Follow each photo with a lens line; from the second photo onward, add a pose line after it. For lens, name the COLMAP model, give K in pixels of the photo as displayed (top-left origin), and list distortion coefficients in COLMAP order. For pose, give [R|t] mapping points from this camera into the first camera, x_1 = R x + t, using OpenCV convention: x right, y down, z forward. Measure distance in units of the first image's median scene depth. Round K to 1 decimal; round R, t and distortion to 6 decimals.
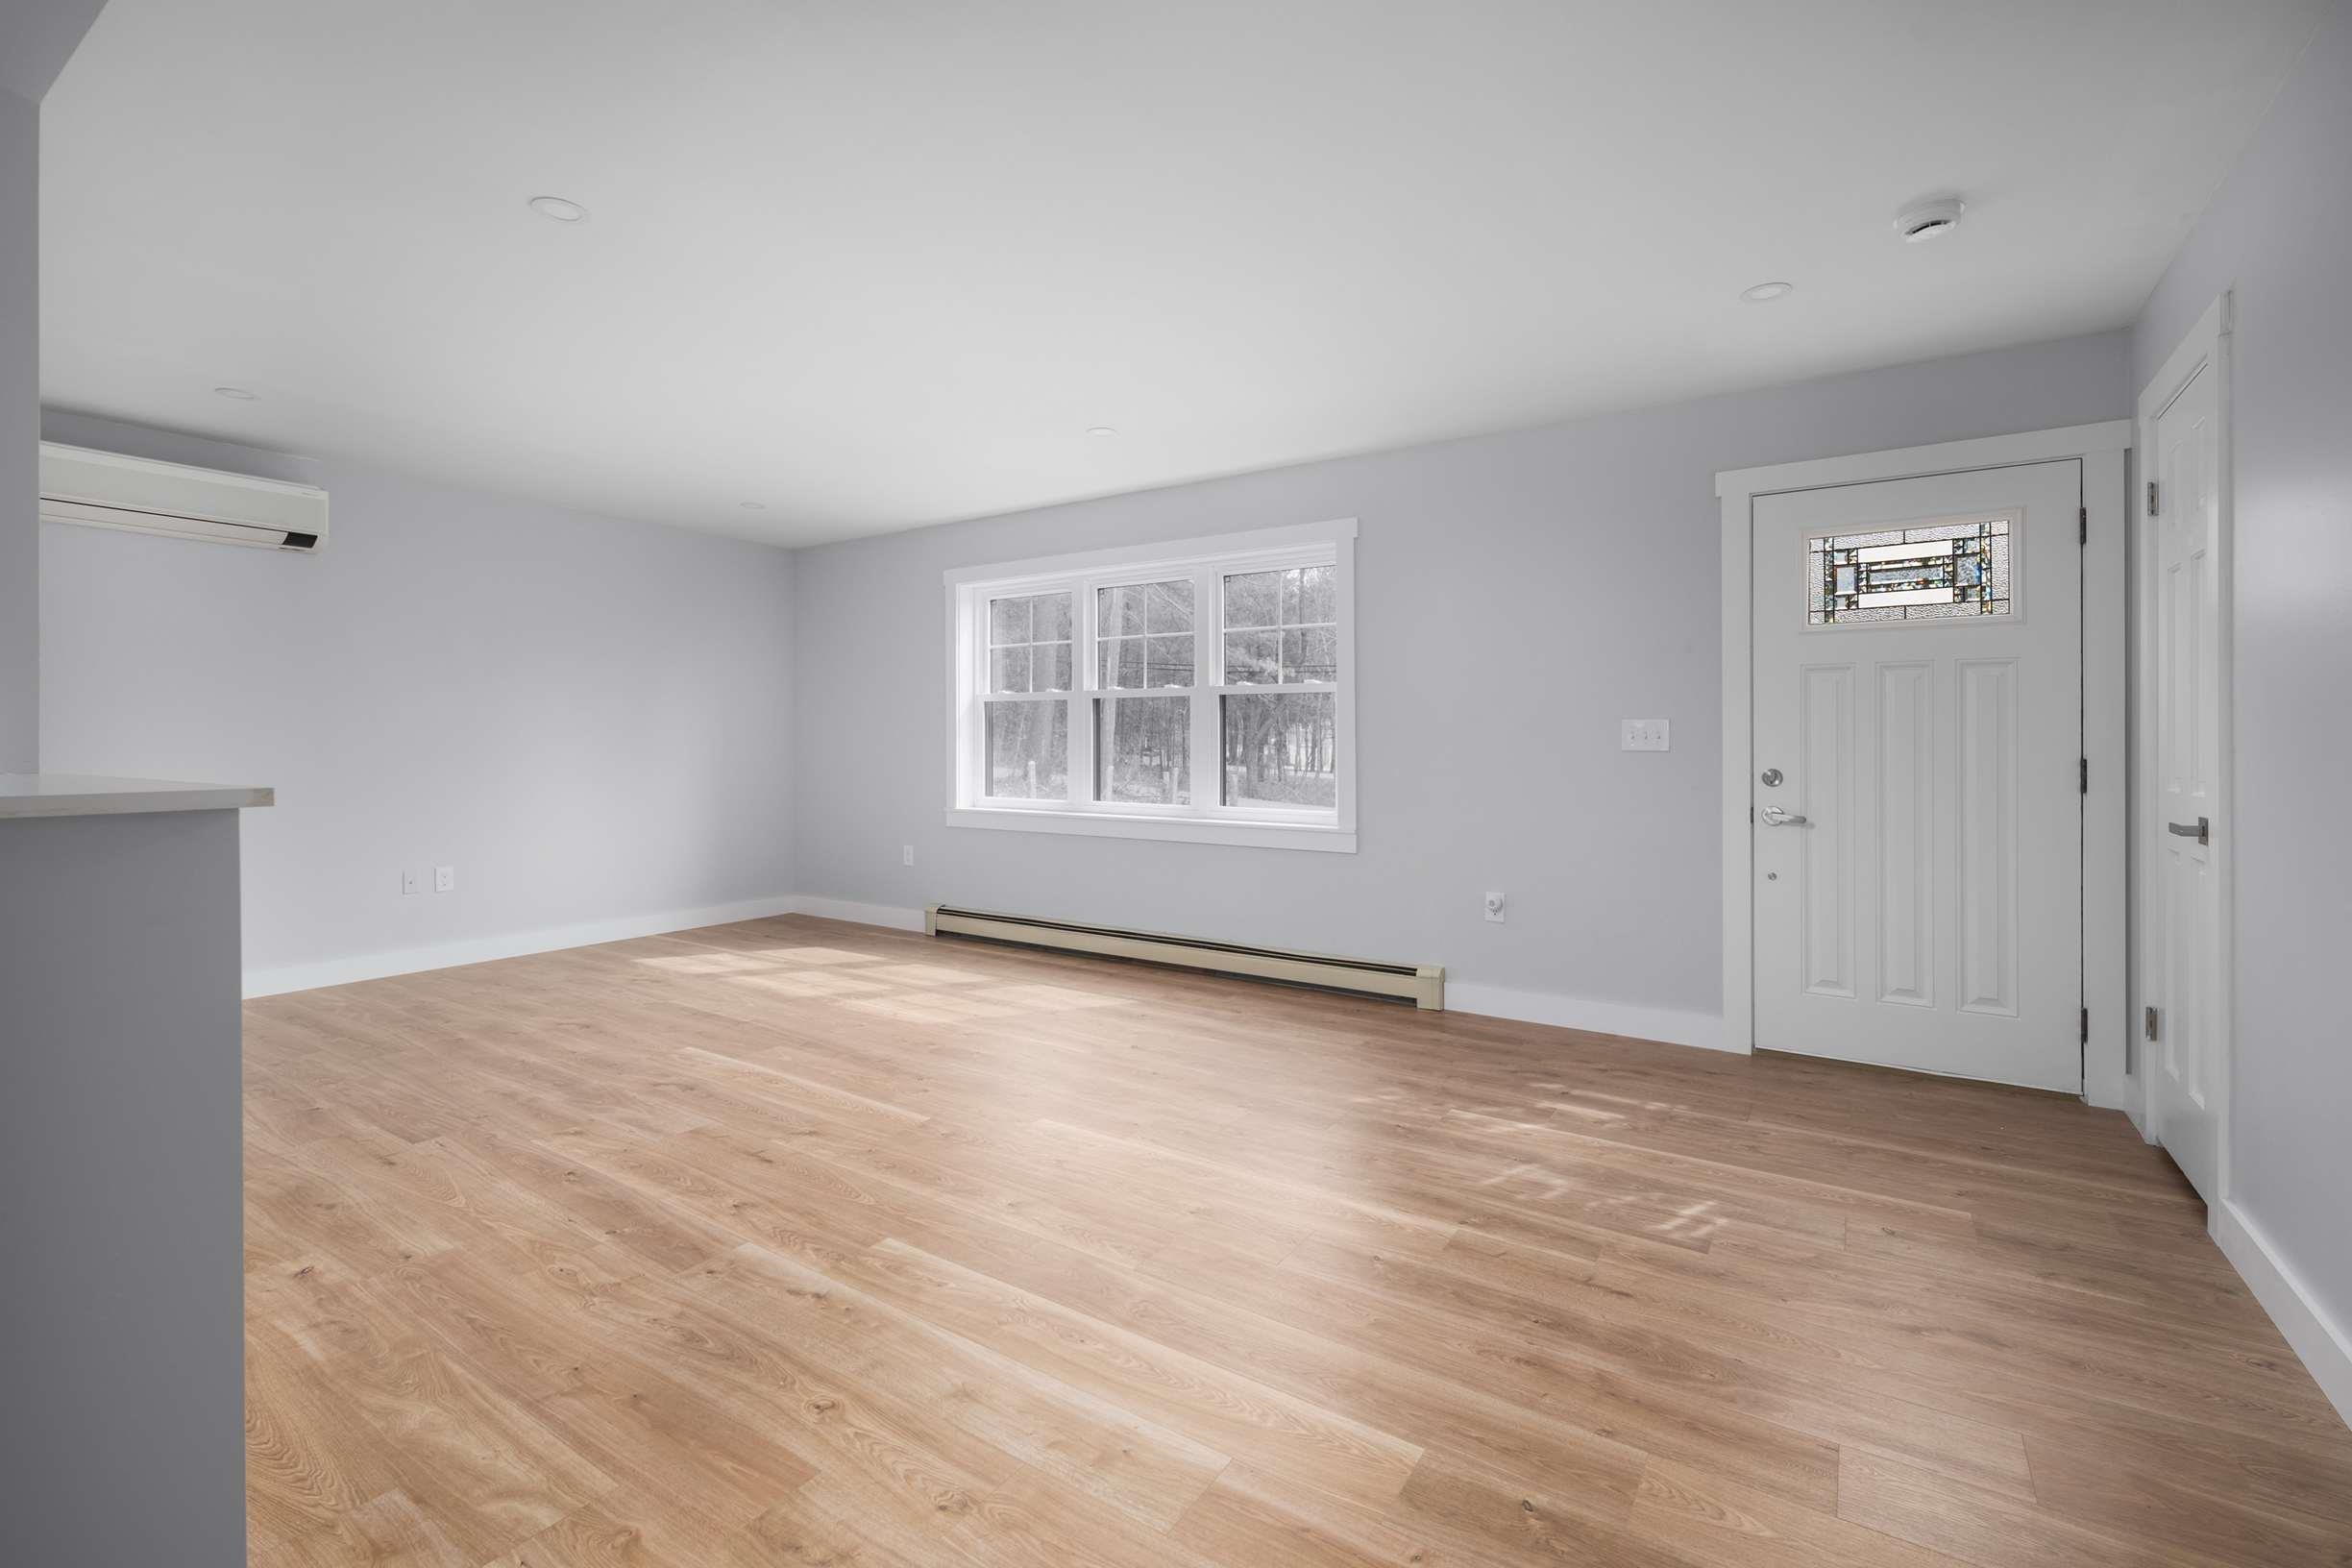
lens RADIAL K [[1041.1, 0, 1178.8], [0, 1041.1, 743.6], [0, 0, 1]] dist [-0.000056, 0.000837]
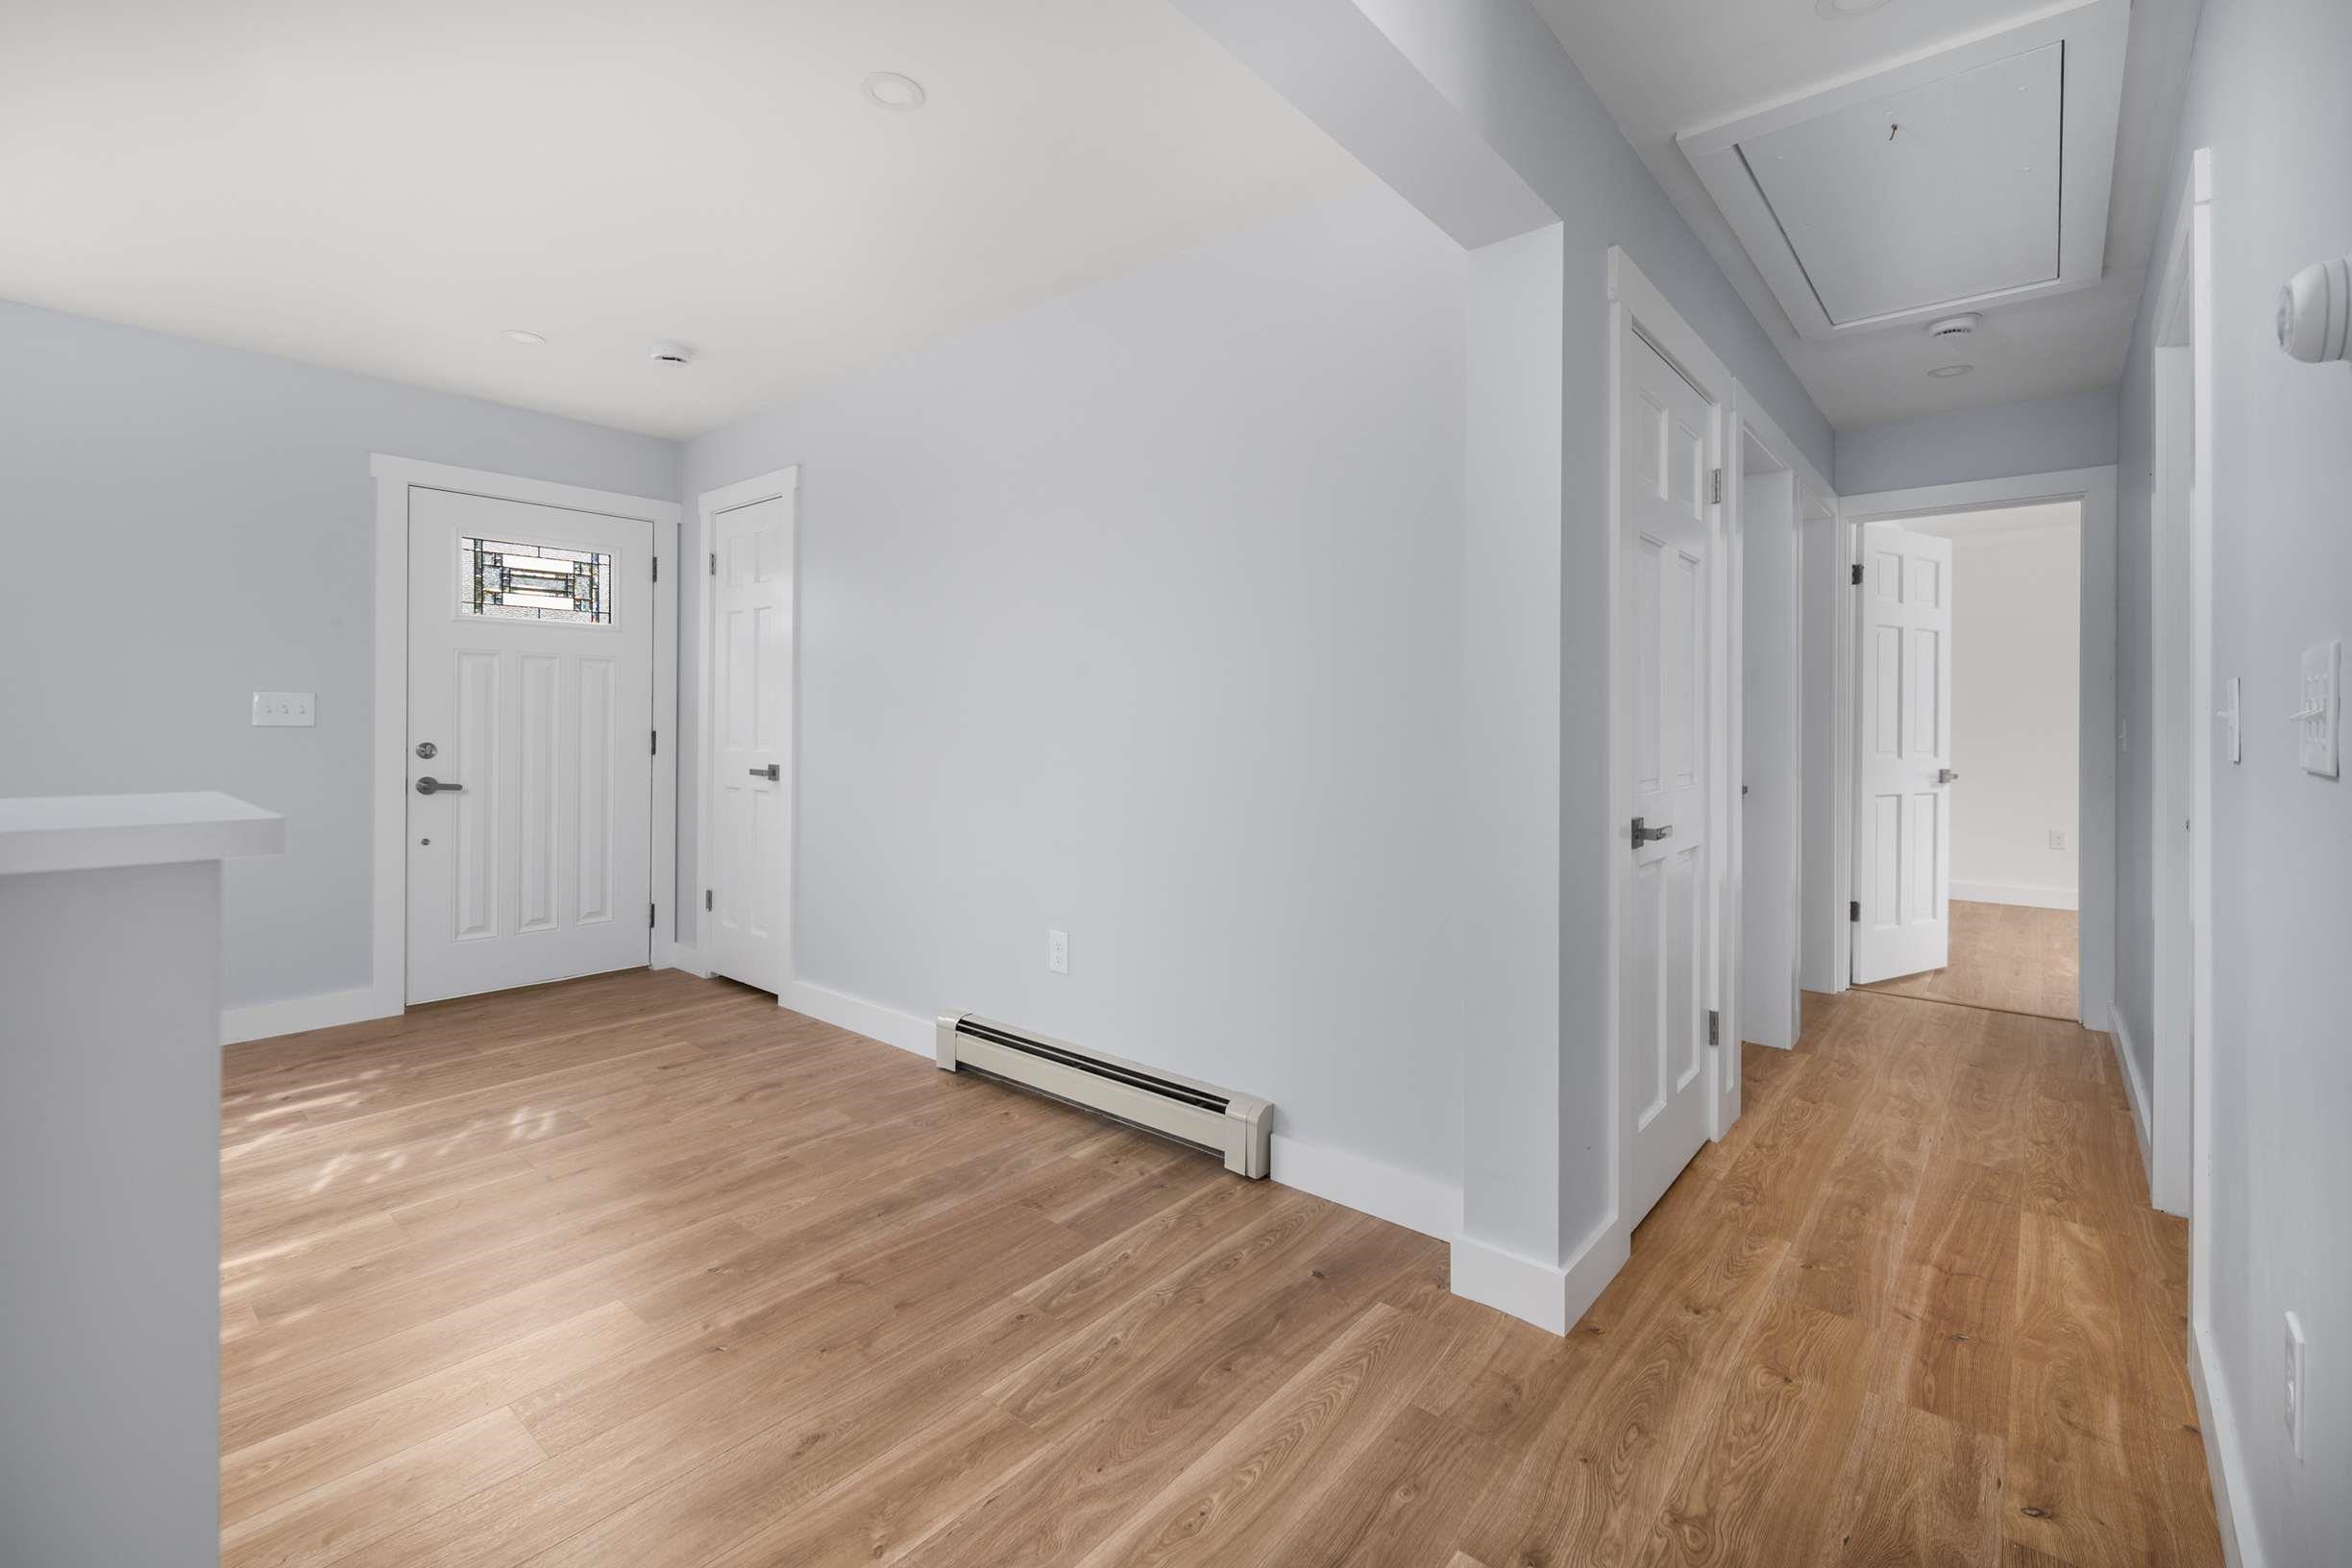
lens RADIAL K [[1015.8, 0, 1182.1], [0, 1015.8, 724.2], [0, 0, 1]] dist [0.000304, -0.000088]
pose [[0.118203, 0.002592, 0.992986, -0.496222], [-0.003838, 0.999990, -0.002153, 0.006051], [-0.992982, -0.003557, 0.118212, 0.122849]]
